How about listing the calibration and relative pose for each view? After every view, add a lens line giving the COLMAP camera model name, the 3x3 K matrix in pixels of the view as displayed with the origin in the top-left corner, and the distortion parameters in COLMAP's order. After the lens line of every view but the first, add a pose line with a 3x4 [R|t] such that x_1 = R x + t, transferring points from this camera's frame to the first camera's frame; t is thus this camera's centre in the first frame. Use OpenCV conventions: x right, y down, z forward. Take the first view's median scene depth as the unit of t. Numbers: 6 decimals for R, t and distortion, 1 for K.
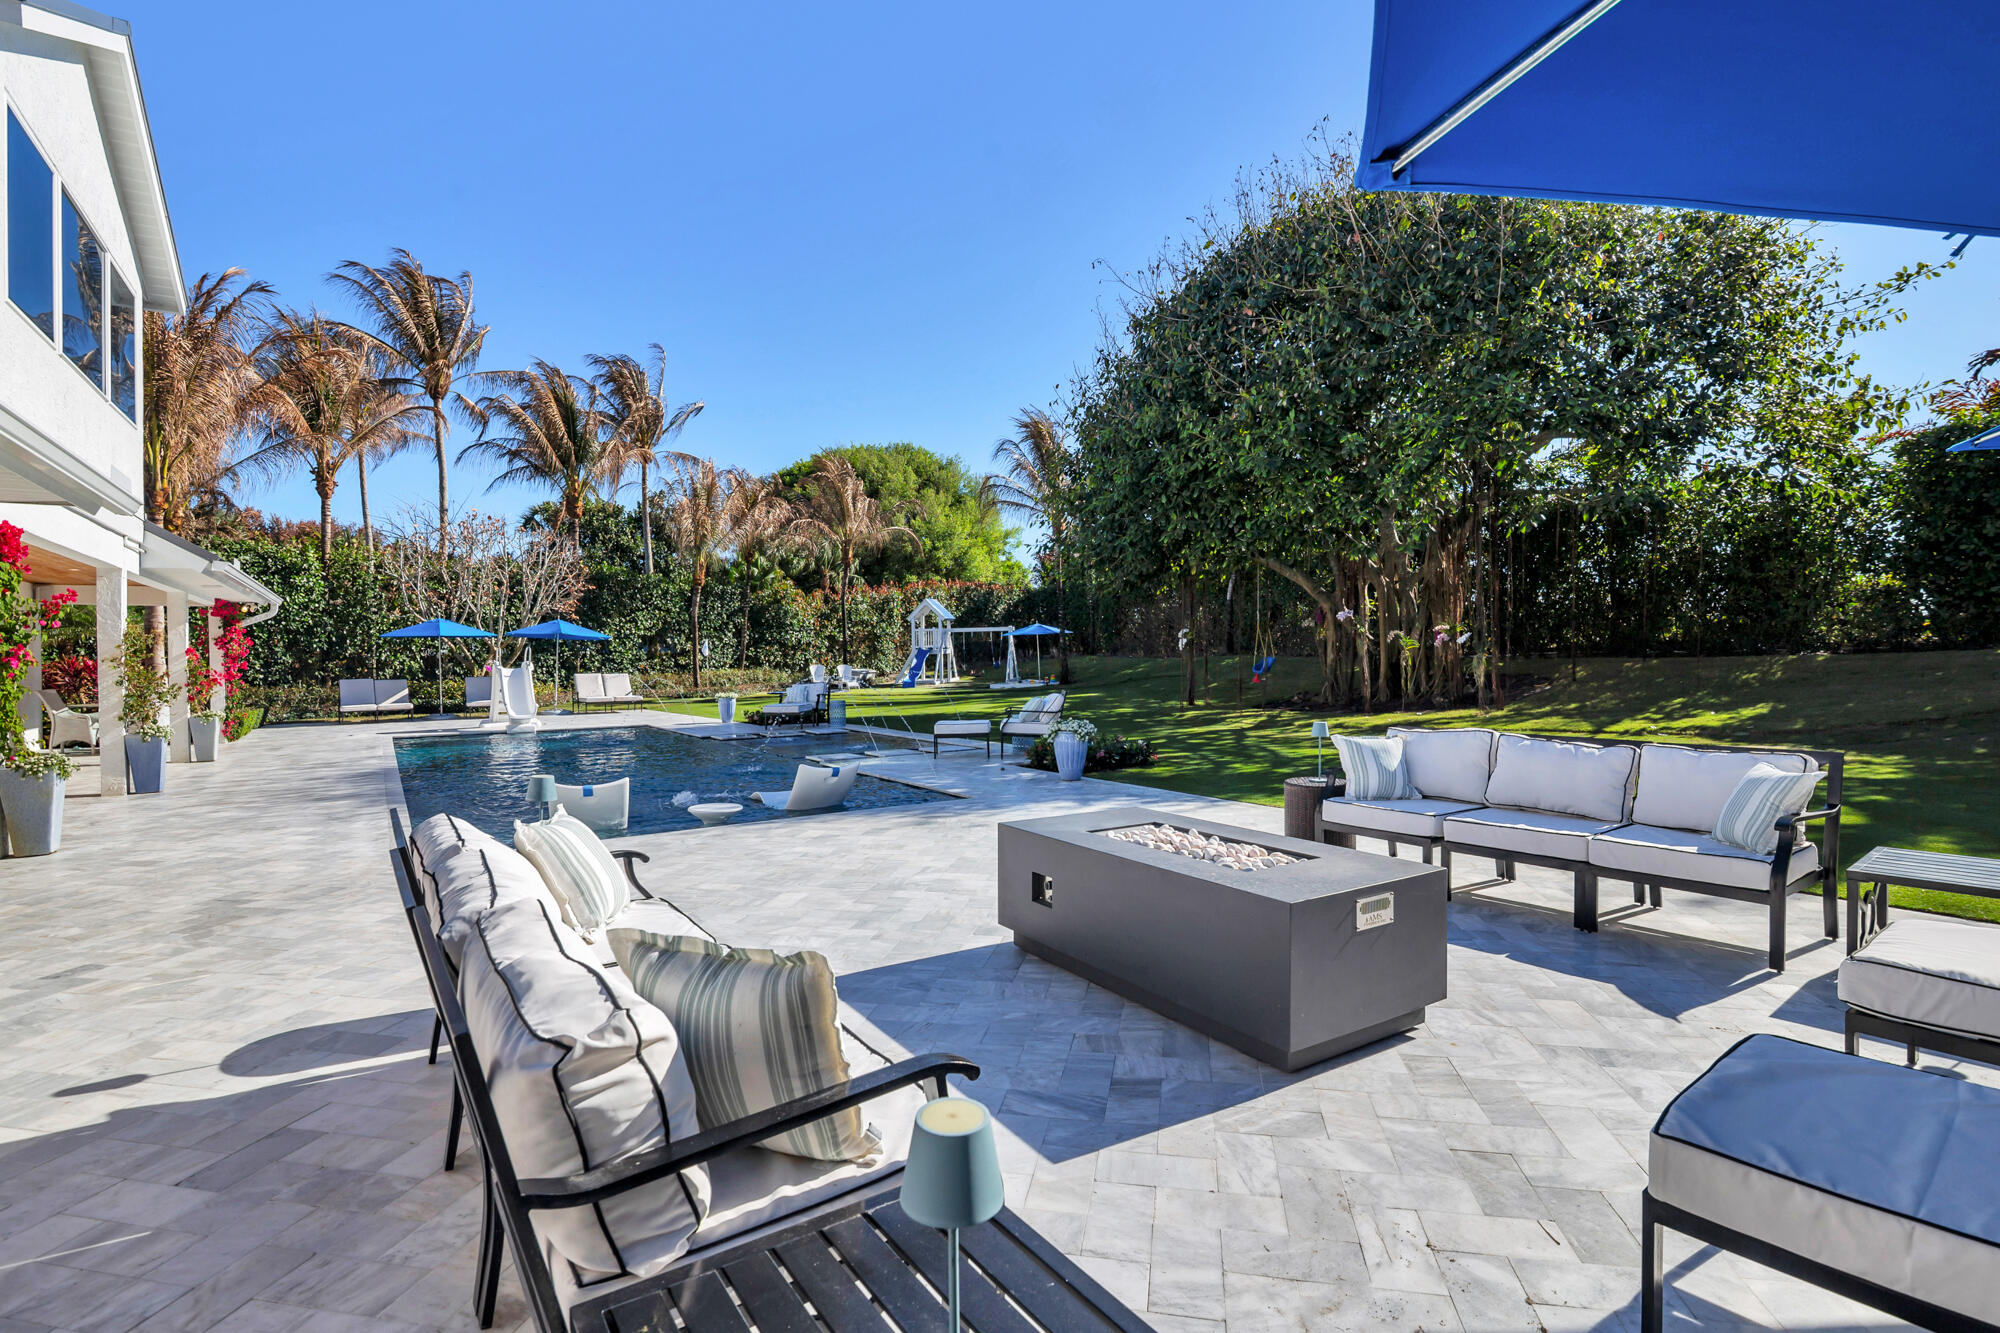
lens RADIAL K [[955.7, 0, 1000.0], [0, 955.7, 666.5], [0, 0, 1]] dist [-0.000487, -0.000234]
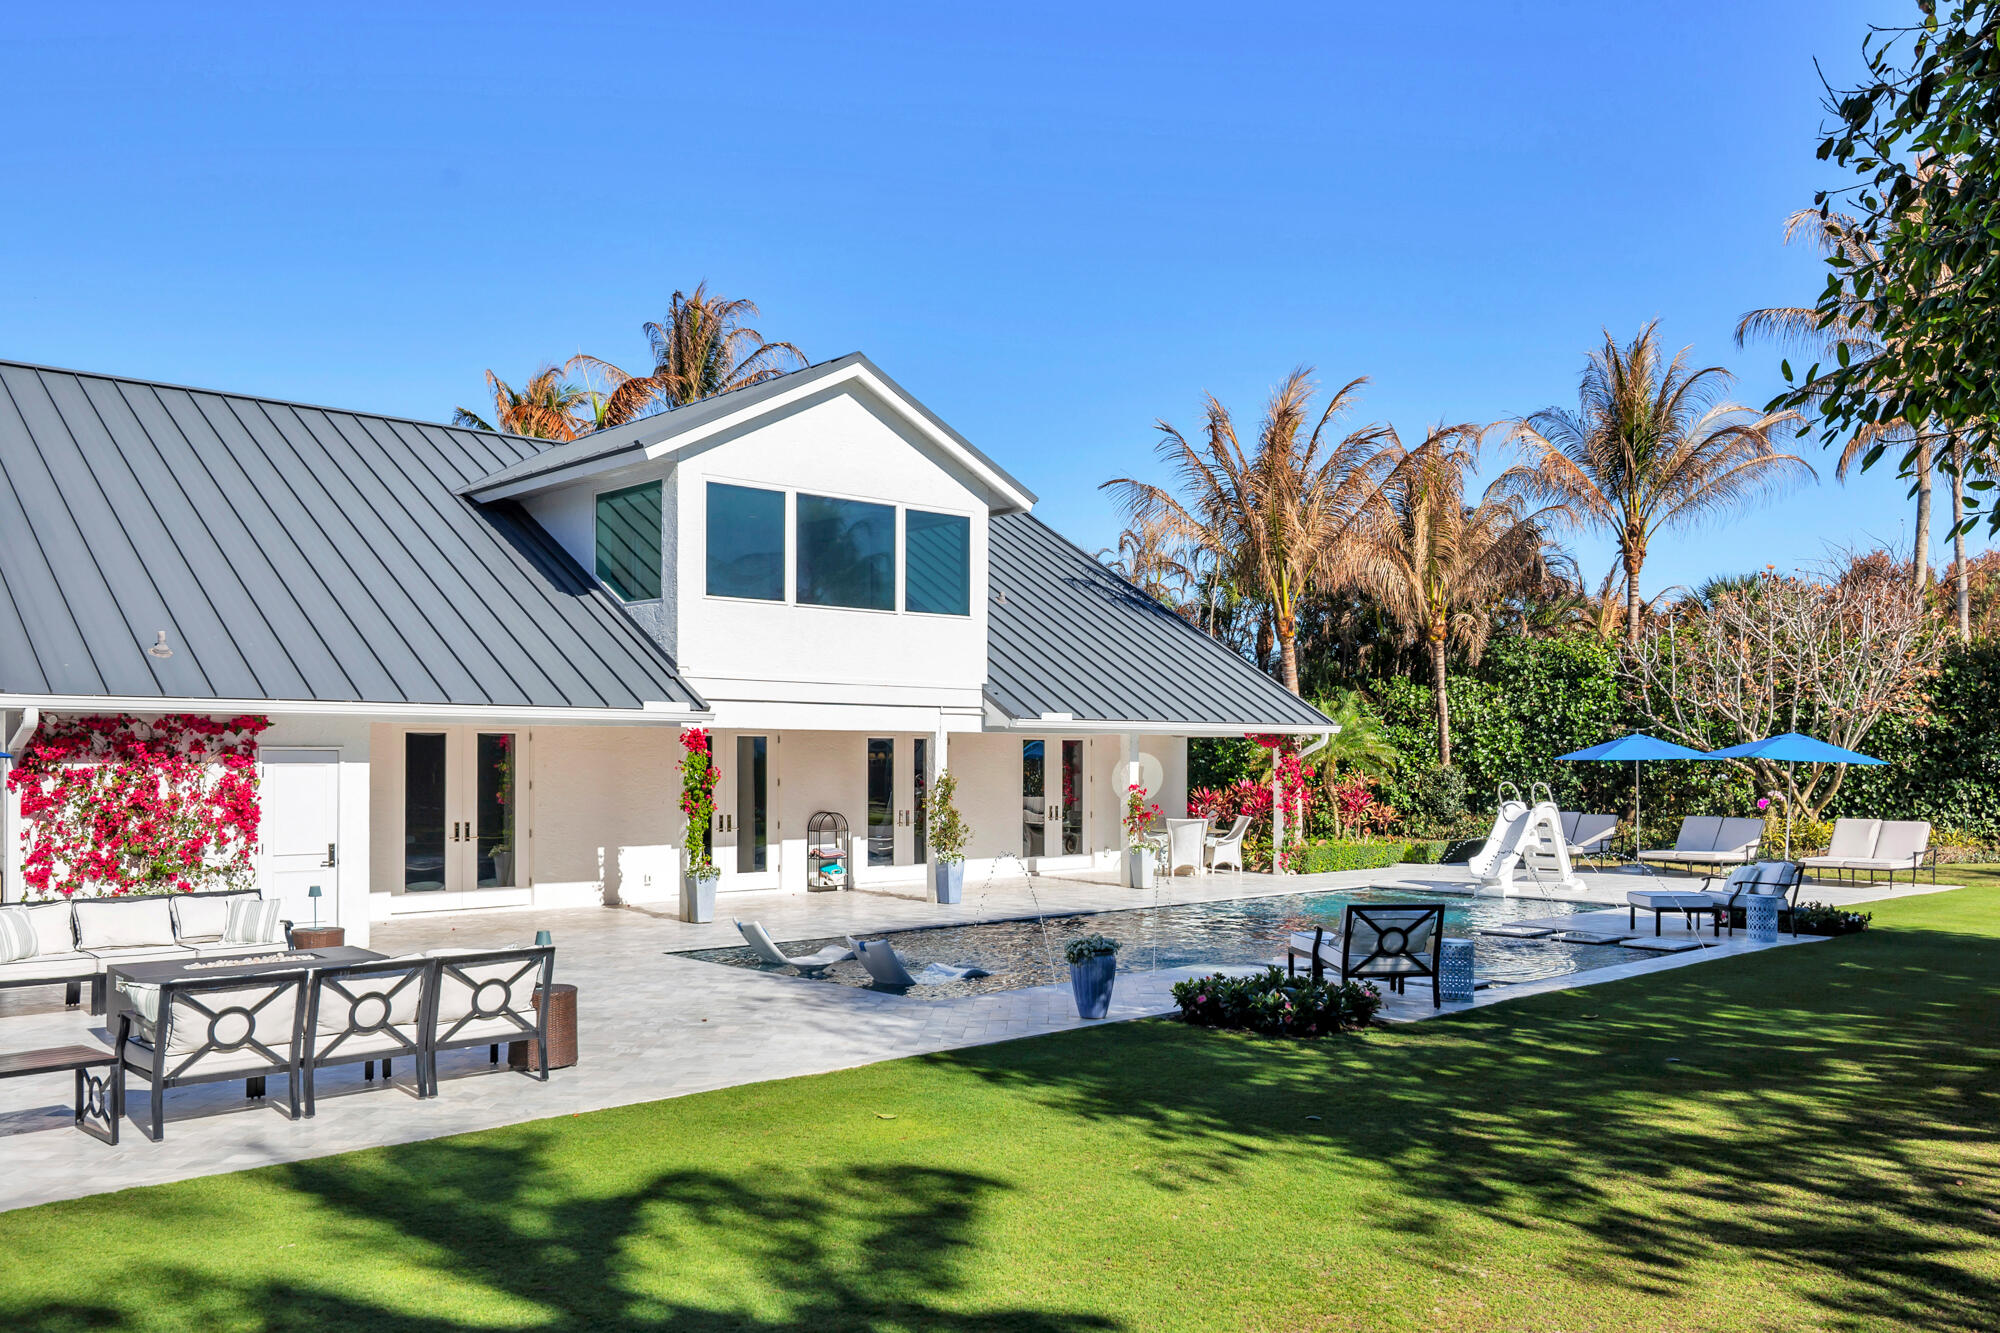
lens RADIAL K [[1605.5, 0, 1007.8], [0, 1605.5, 728.3], [0, 0, 1]] dist [0.027684, 0.000102]
pose [[0.170656, -0.000270, -0.985331, 0.518000], [-0.013464, 0.999906, -0.002606, -0.042923], [0.985239, 0.013711, 0.170636, 0.294076]]
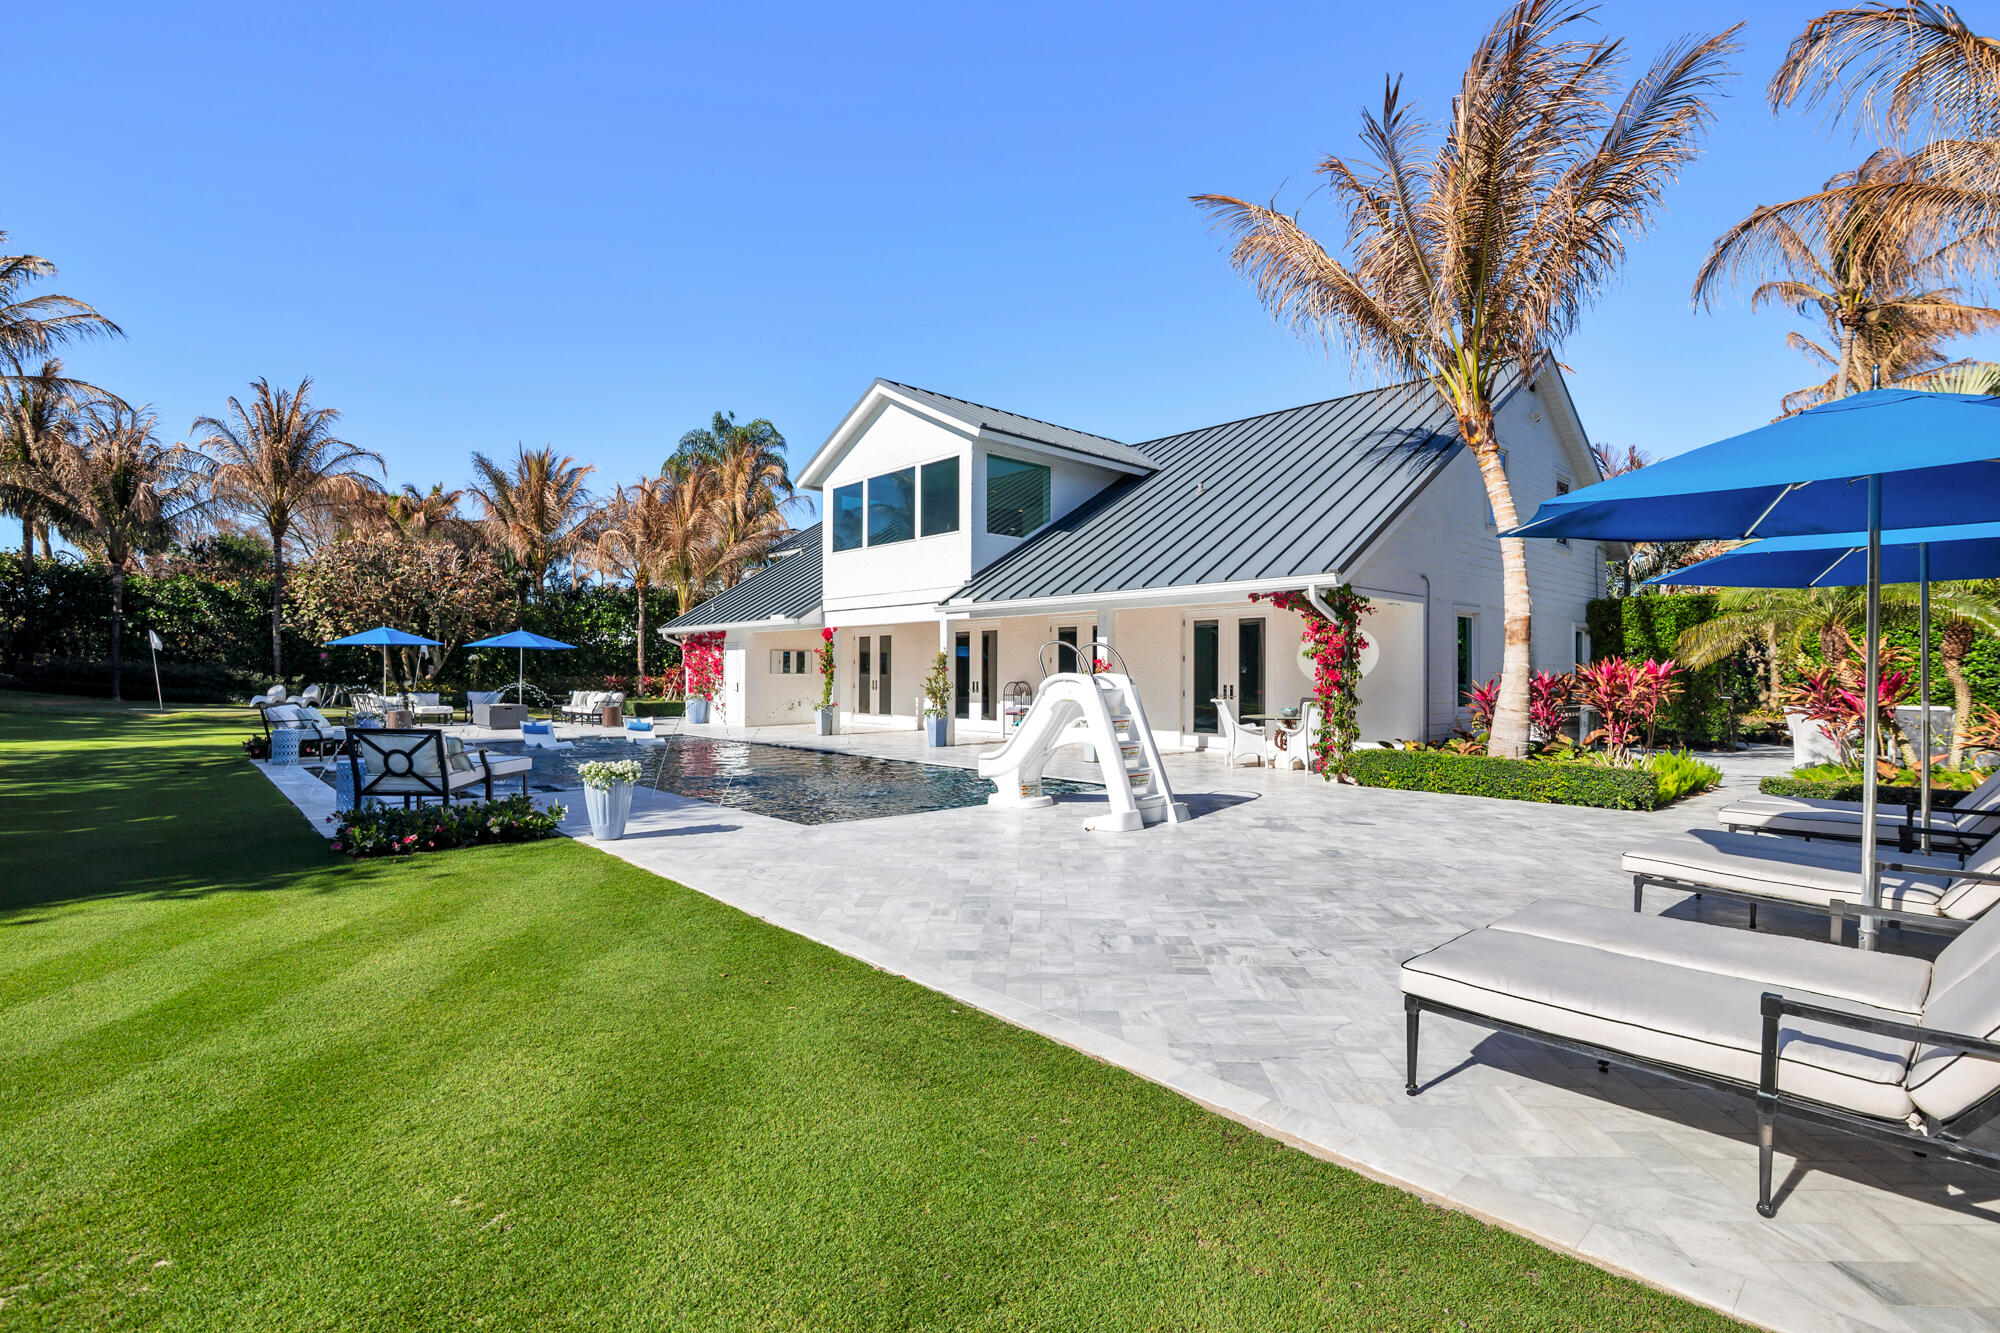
lens RADIAL K [[923.1, 0, 1000.0], [0, 923.1, 666.5], [0, 0, 1]] dist [-0.024437, 0.000739]
pose [[-0.985184, 0.008923, -0.171271, -0.296040], [0.008660, 0.999960, 0.002285, -0.009020], [0.171284, 0.000768, -0.985221, 1.107772]]
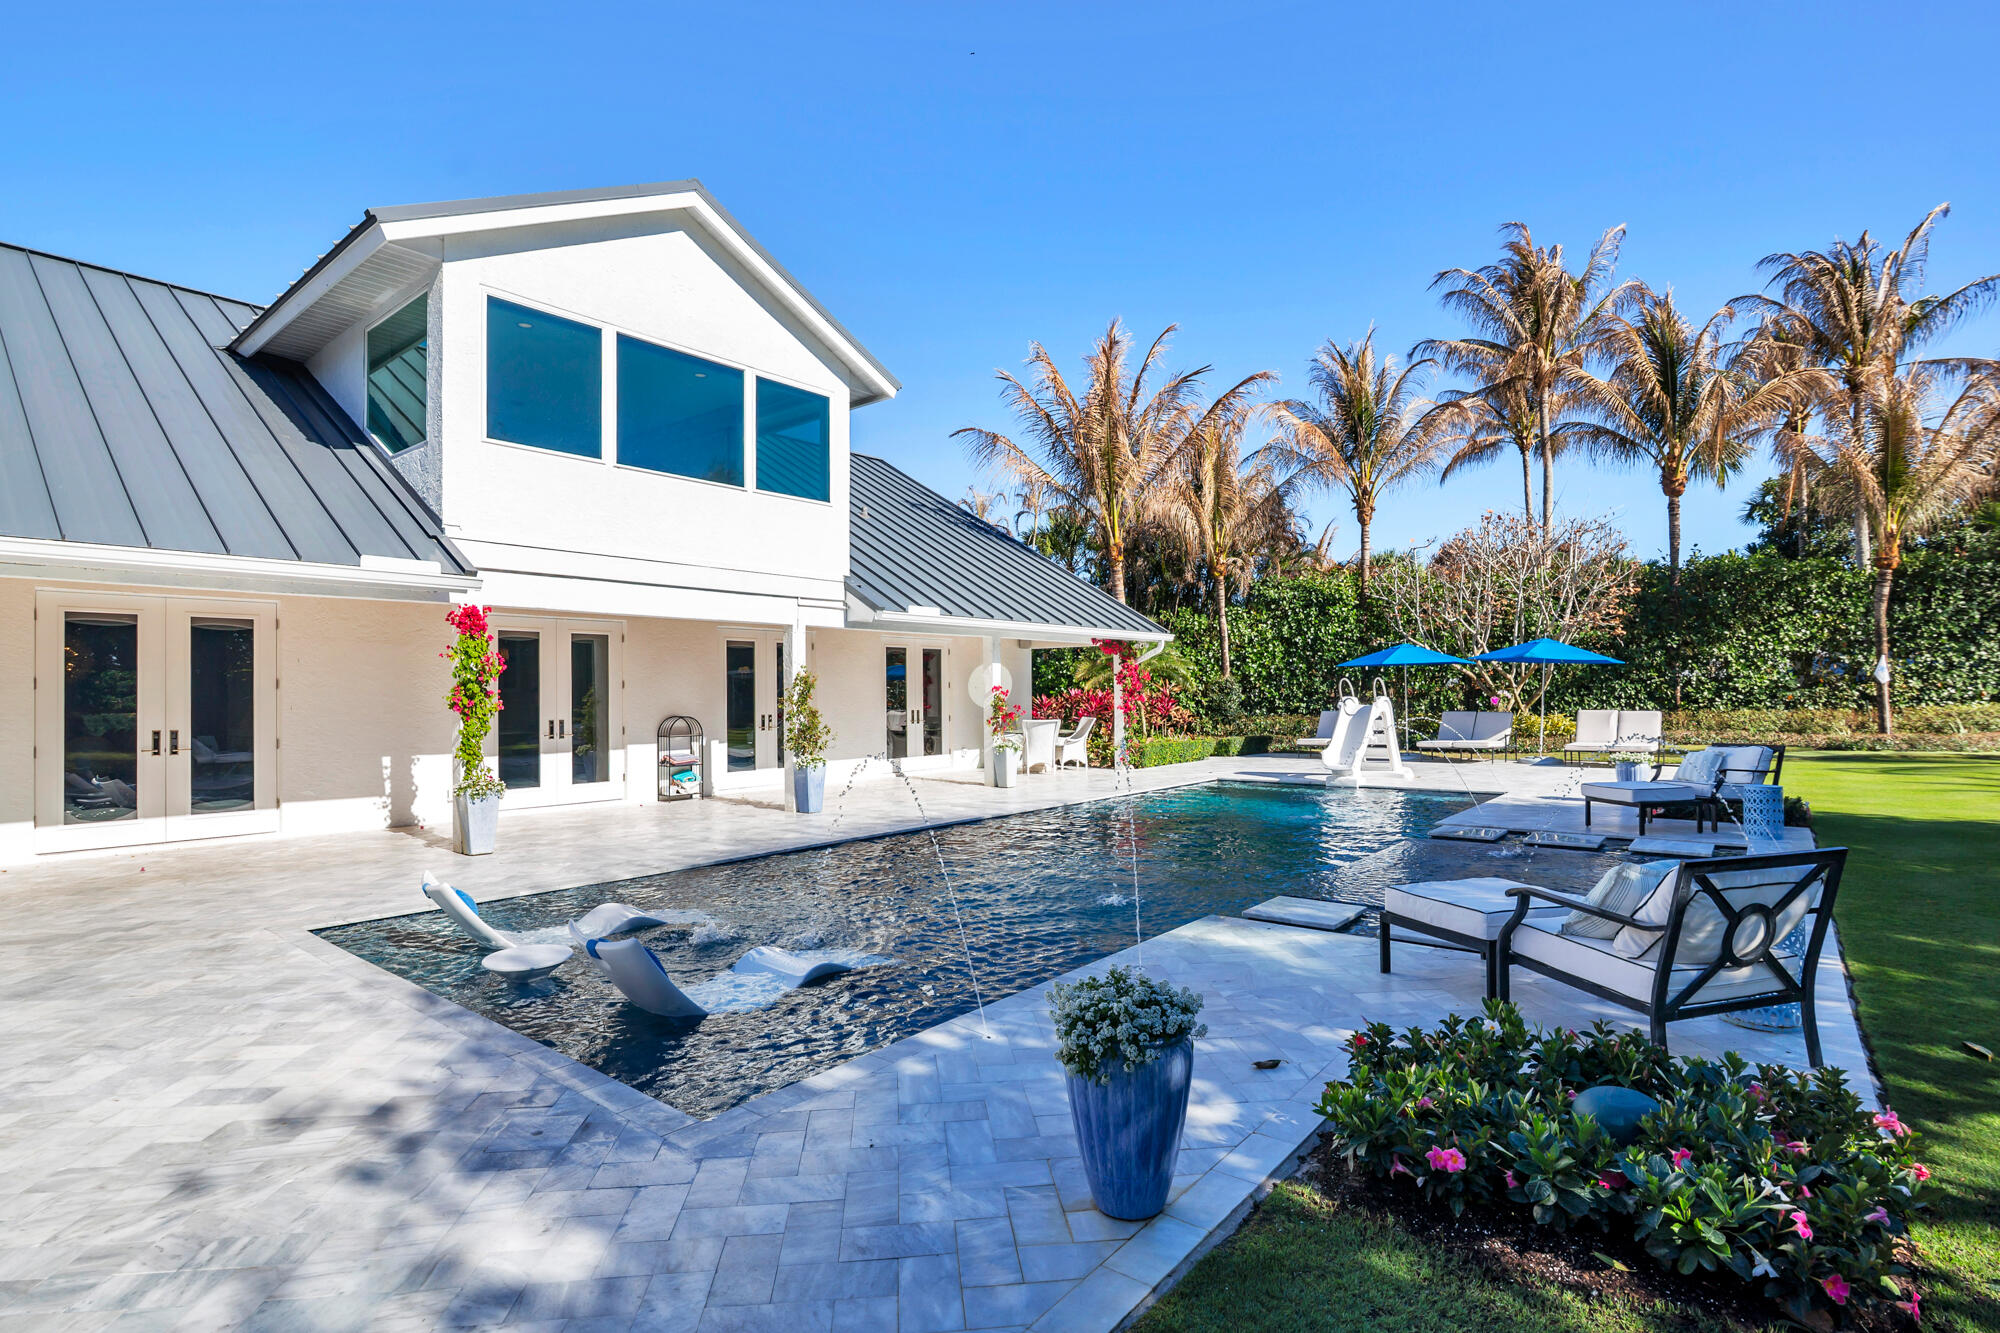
lens RADIAL K [[958.1, 0, 1000.0], [0, 958.1, 666.5], [0, 0, 1]] dist [-0.001078, -0.000498]
pose [[0.302327, -0.015452, -0.953079, 0.125508], [-0.002012, 0.999856, -0.016848, -0.013298], [0.953202, 0.007011, 0.302252, 0.360653]]
